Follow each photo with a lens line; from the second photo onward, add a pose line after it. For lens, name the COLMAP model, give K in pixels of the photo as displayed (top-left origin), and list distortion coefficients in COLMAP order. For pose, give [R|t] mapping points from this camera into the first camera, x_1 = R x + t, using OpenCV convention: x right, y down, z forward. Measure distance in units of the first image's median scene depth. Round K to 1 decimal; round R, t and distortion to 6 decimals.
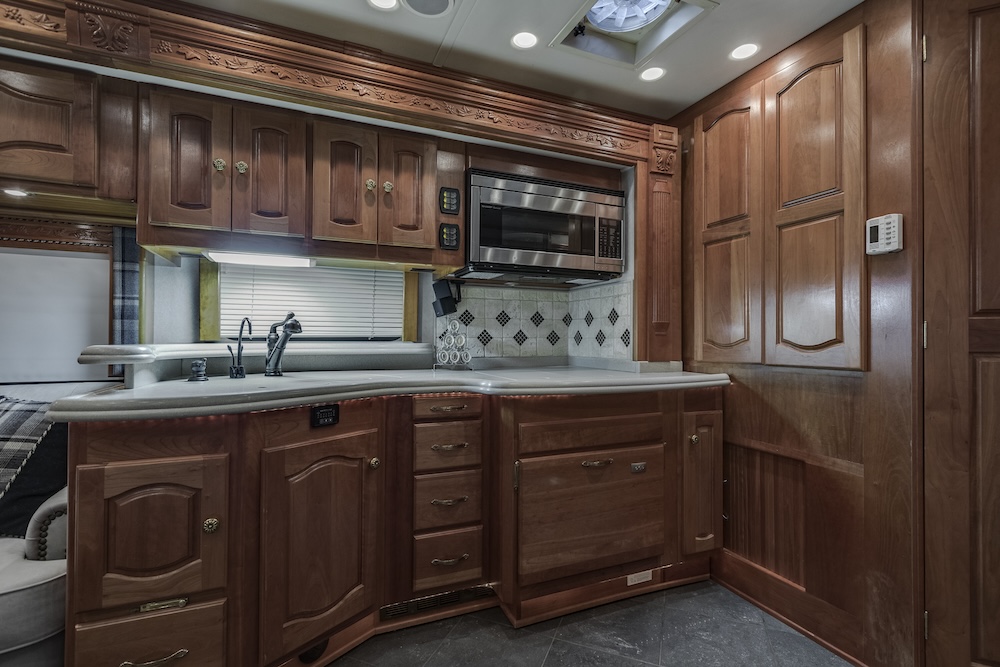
lens RADIAL K [[458.7, 0, 500.6], [0, 458.7, 336.9], [0, 0, 1]] dist [0.002211, 0.000046]
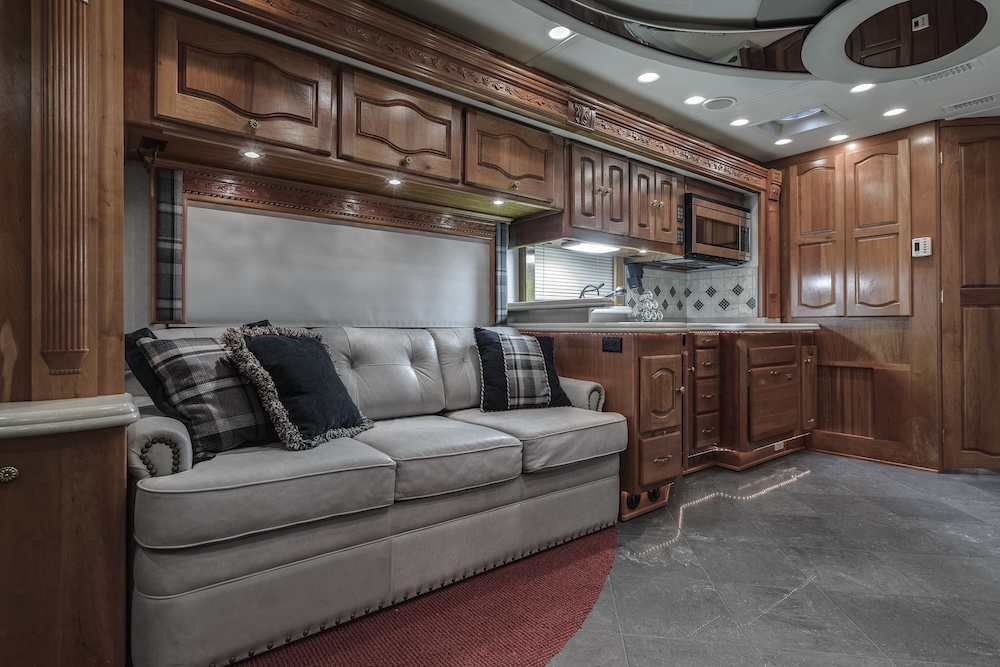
lens RADIAL K [[493.6, 0, 497.8], [0, 493.6, 323.6], [0, 0, 1]] dist [0.002505, 0.000304]
pose [[0.970163, -0.004573, 0.242411, -1.219625], [0.003905, 0.999987, 0.003235, 0.078707], [-0.242423, -0.002191, 0.970168, -0.528524]]
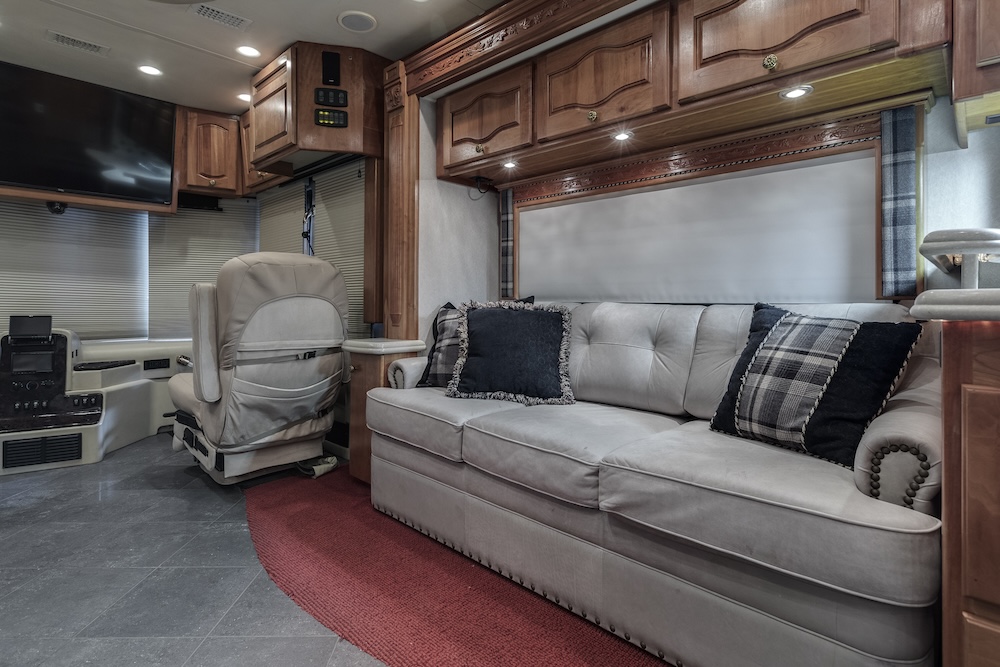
lens RADIAL K [[502.9, 0, 477.0], [0, 502.9, 298.4], [0, 0, 1]] dist [-0.001227, -0.000325]
pose [[0.370083, -0.012682, -0.928912, -0.291192], [0.004440, 0.999920, -0.011882, 0.093475], [0.928988, 0.000273, 0.370109, 0.016730]]
